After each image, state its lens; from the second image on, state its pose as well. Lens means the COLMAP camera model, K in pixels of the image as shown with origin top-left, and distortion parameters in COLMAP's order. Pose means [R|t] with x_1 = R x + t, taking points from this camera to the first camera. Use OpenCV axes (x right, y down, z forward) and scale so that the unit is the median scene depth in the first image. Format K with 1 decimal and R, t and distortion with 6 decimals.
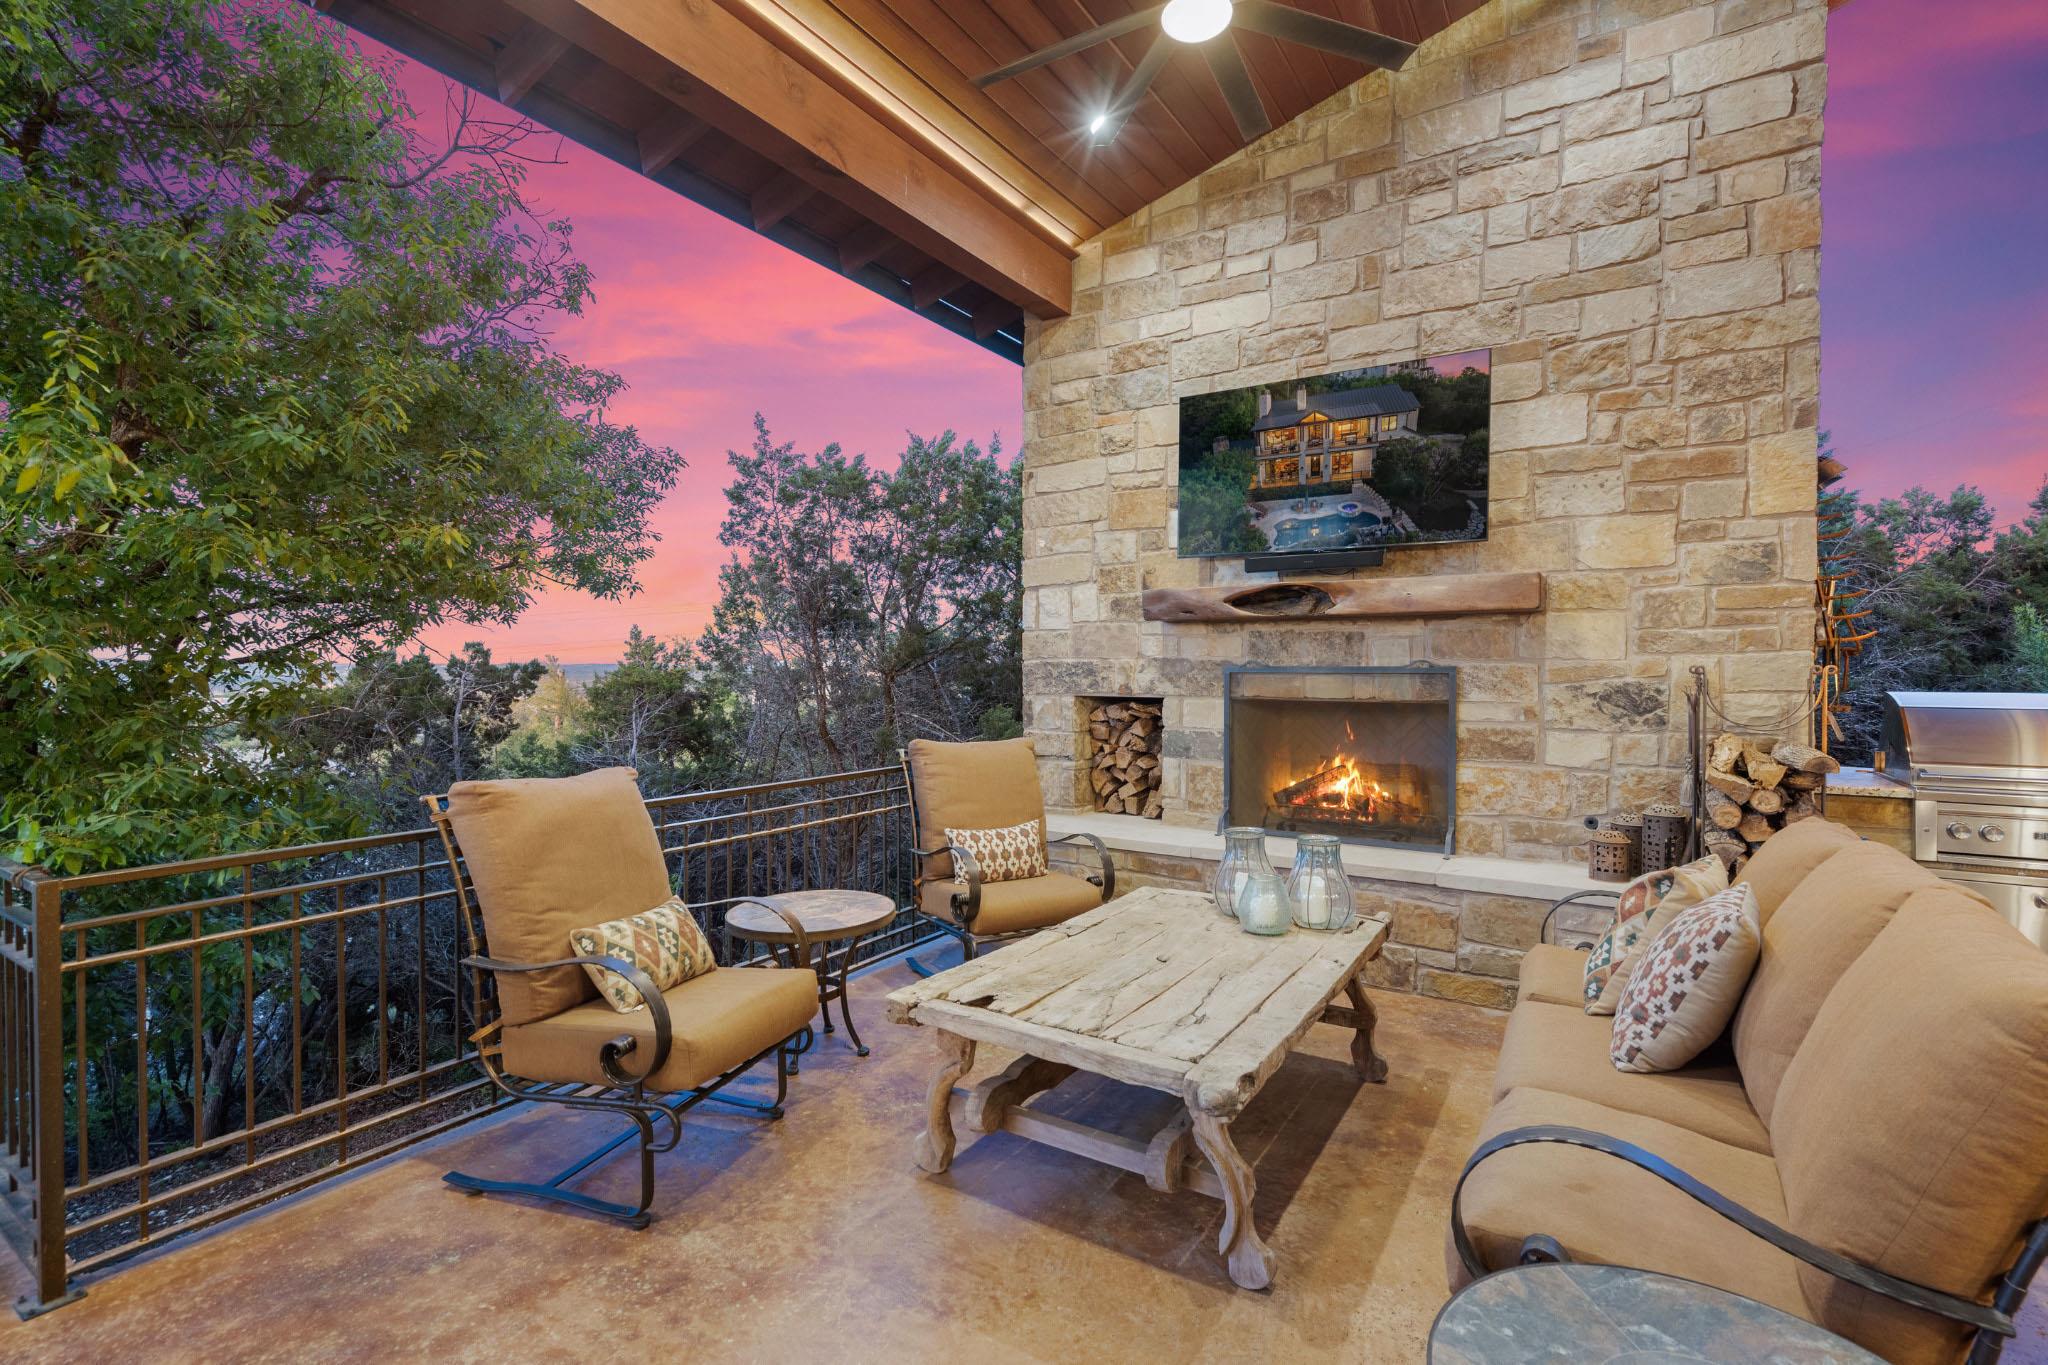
lens RADIAL K [[937.8, 0, 1024.0], [0, 937.8, 682.5], [0, 0, 1]] dist [-0.000264, -0.000071]
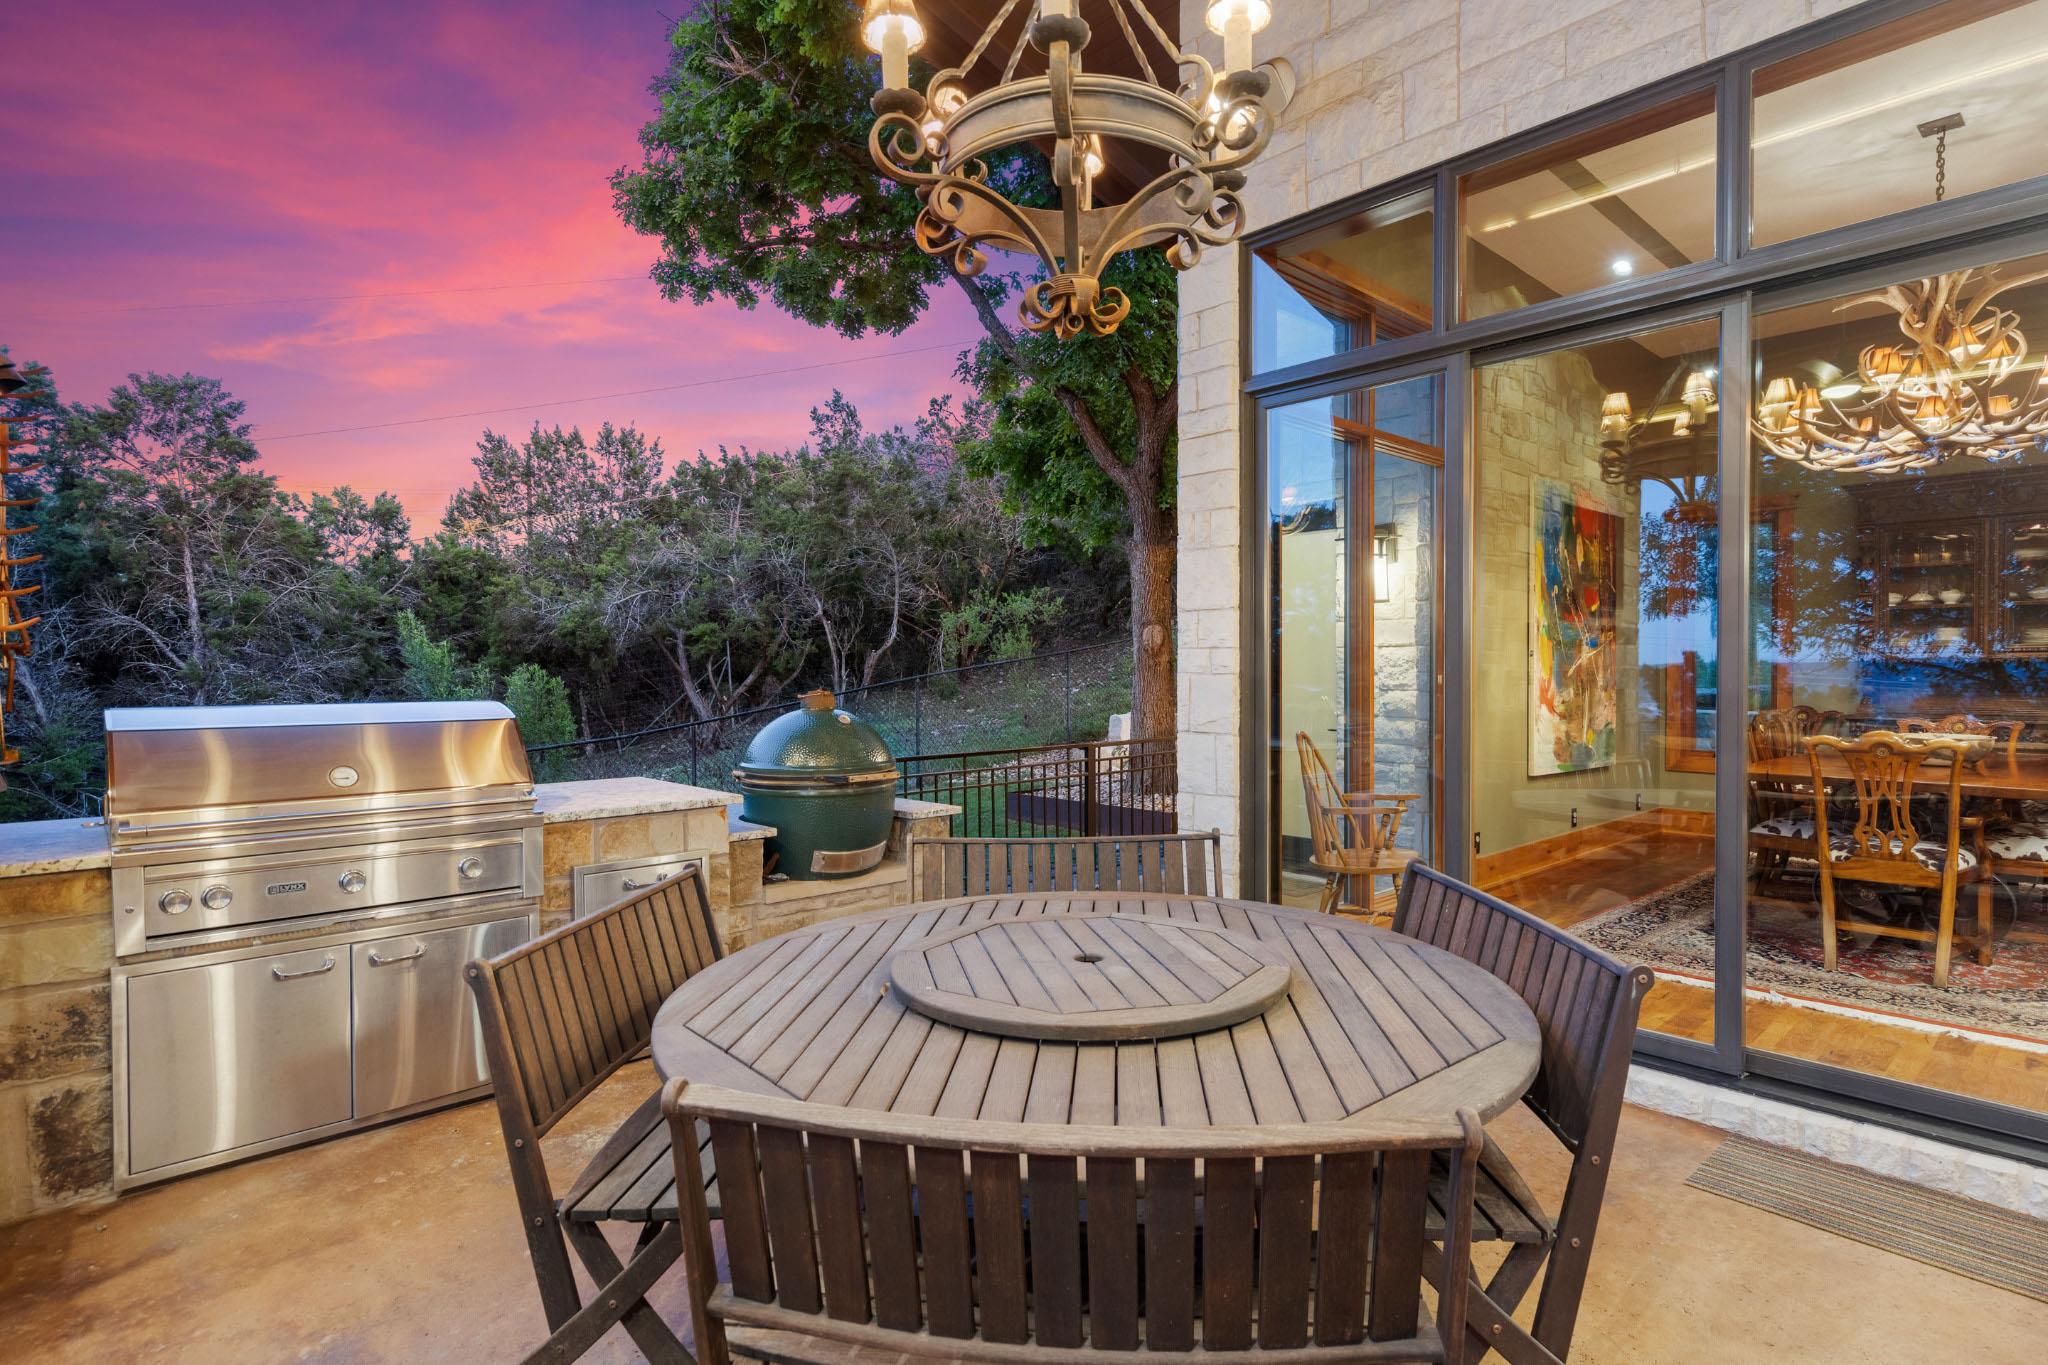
lens RADIAL K [[1025.4, 0, 1024.0], [0, 1025.4, 682.5], [0, 0, 1]] dist [-0.000226, -0.000083]
pose [[0.261651, -0.014081, 0.965060, 0.109355], [0.019824, 0.999761, 0.009213, -0.000788], [-0.964959, 0.016721, 0.261868, 0.044998]]
